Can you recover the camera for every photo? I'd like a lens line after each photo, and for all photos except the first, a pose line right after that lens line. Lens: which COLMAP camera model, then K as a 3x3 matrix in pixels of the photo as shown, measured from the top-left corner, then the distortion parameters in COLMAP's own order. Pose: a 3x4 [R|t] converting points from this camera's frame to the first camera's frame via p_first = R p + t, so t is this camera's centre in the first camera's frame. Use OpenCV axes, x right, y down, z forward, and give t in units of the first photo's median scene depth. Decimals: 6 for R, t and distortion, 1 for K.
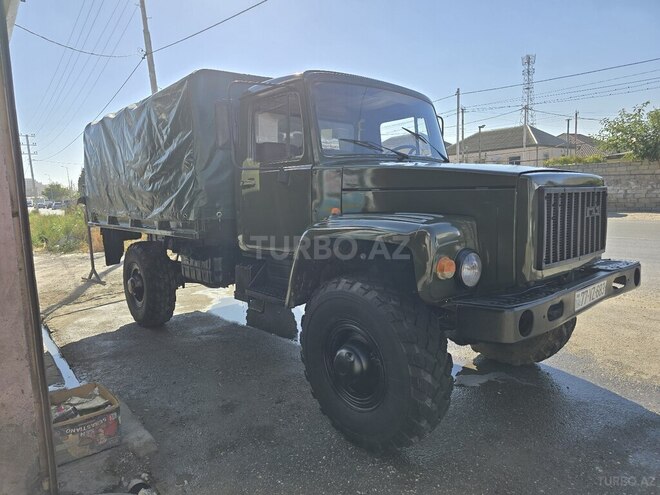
lens RADIAL K [[442.9, 0, 328.6], [0, 442.9, 248.8], [0, 0, 1]] dist [0.046580, -0.037242]
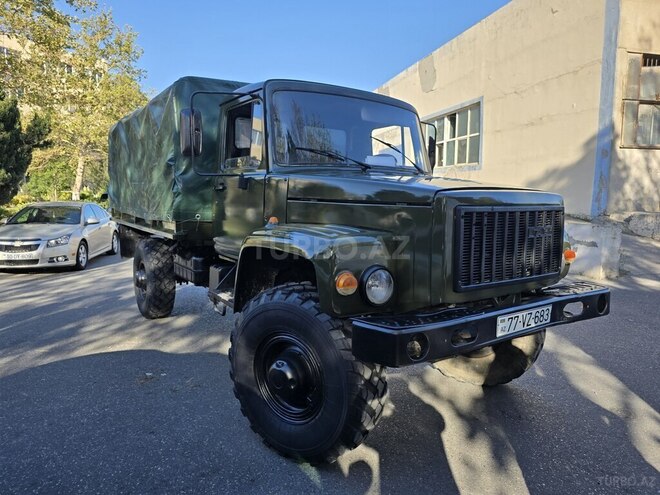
lens RADIAL K [[442.9, 0, 345.9], [0, 442.9, 255.4], [0, 0, 1]] dist [0.046580, -0.037242]
pose [[0.994379, 0.049996, -0.093332, 0.215606], [-0.049432, 0.998743, 0.008345, -0.018140], [0.093632, -0.003684, 0.995600, 0.023079]]
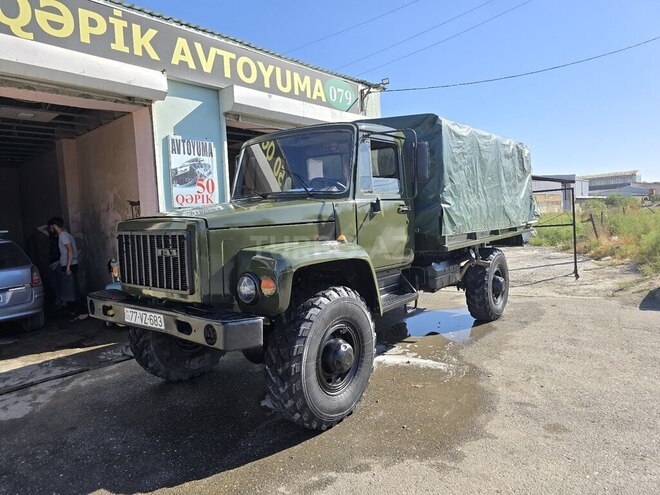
lens RADIAL K [[442.9, 0, 334.2], [0, 442.9, 243.1], [0, 0, 1]] dist [0.046580, -0.037242]
pose [[0.183051, 0.090138, -0.978962, 1.380701], [-0.080859, 0.993794, 0.076384, -0.177762], [0.979772, 0.065176, 0.189204, 0.938432]]
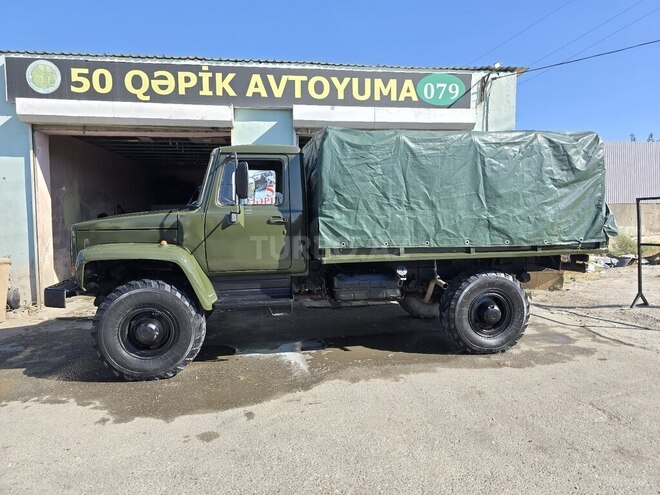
lens RADIAL K [[442.9, 0, 335.9], [0, 442.9, 243.5], [0, 0, 1]] dist [0.046580, -0.037242]
pose [[-0.509647, 0.102975, -0.854199, 1.261770], [-0.076297, 0.983492, 0.164083, -0.358706], [0.856994, 0.148797, -0.493377, 2.179922]]
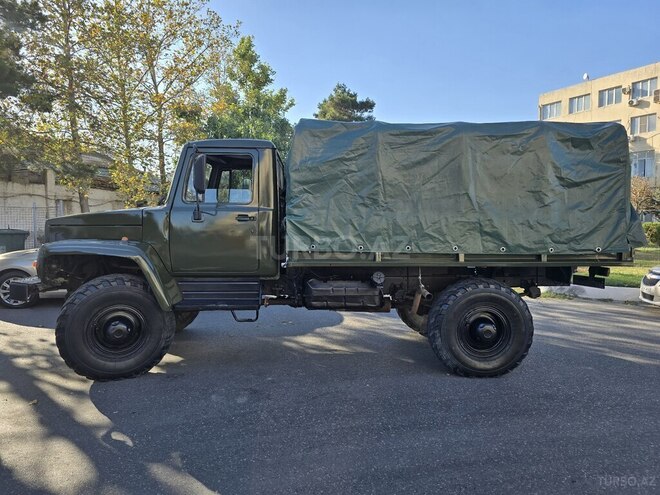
lens RADIAL K [[442.9, 0, 327.1], [0, 442.9, 248.4], [0, 0, 1]] dist [0.046580, -0.037242]
pose [[-0.620773, 0.078332, -0.780067, 1.042521], [-0.081885, 0.983076, 0.163881, -0.338092], [0.779702, 0.165609, -0.603853, 2.314676]]
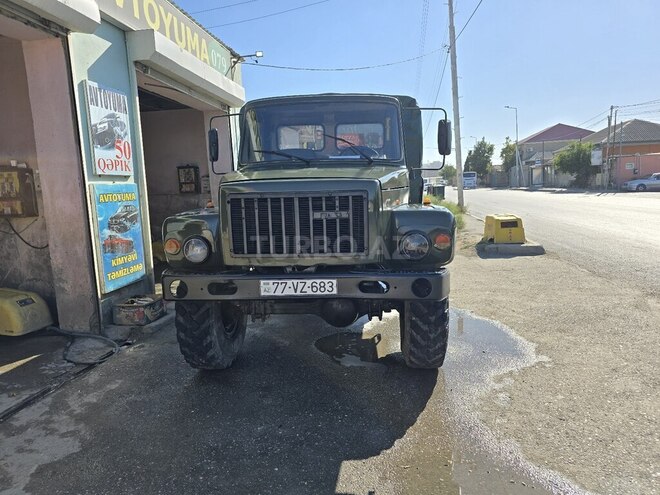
lens RADIAL K [[442.9, 0, 336.4], [0, 442.9, 247.6], [0, 0, 1]] dist [0.046580, -0.037242]
pose [[0.695495, 0.105894, -0.710685, 1.065975], [-0.074592, 0.994377, 0.075167, -0.067561], [0.714649, 0.000733, 0.699483, 0.209542]]
